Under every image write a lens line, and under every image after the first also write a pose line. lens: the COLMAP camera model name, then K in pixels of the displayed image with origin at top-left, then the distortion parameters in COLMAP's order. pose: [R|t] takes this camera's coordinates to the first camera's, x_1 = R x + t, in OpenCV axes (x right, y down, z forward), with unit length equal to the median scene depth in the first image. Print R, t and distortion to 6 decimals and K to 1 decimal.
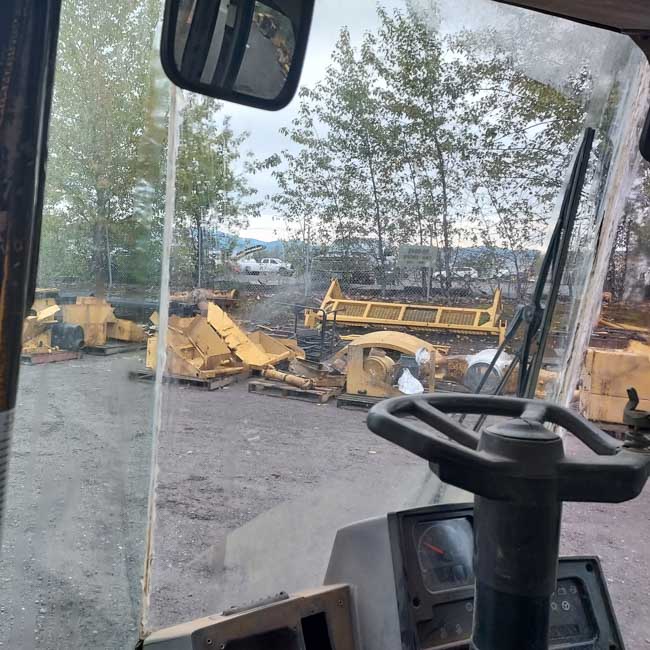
lens RADIAL K [[613.1, 0, 287.6], [0, 613.1, 322.4], [0, 0, 1]] dist [0.062570, -0.013780]
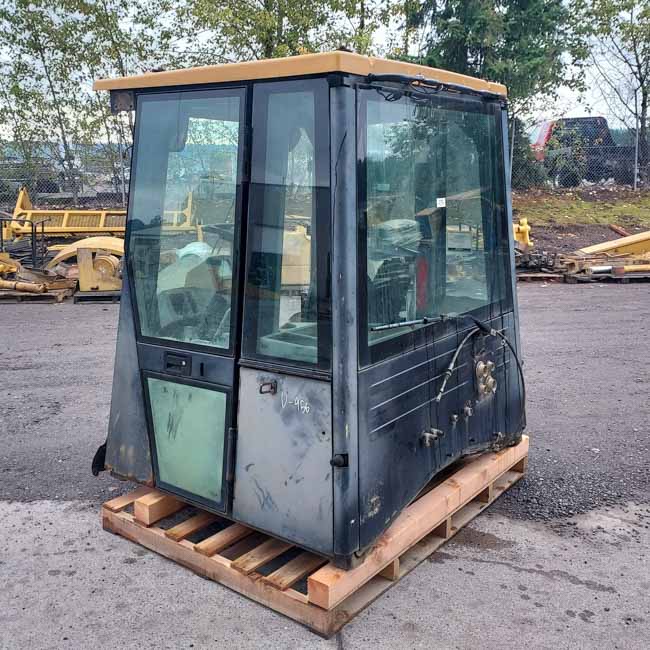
lens RADIAL K [[722.6, 0, 298.5], [0, 722.6, 300.4], [0, 0, 1]] dist [0.045793, -0.024875]
pose [[0.880679, -0.124654, 0.457020, -0.077682], [0.081998, 0.990308, 0.112099, 0.007481], [-0.466564, -0.061248, 0.882364, -0.174143]]
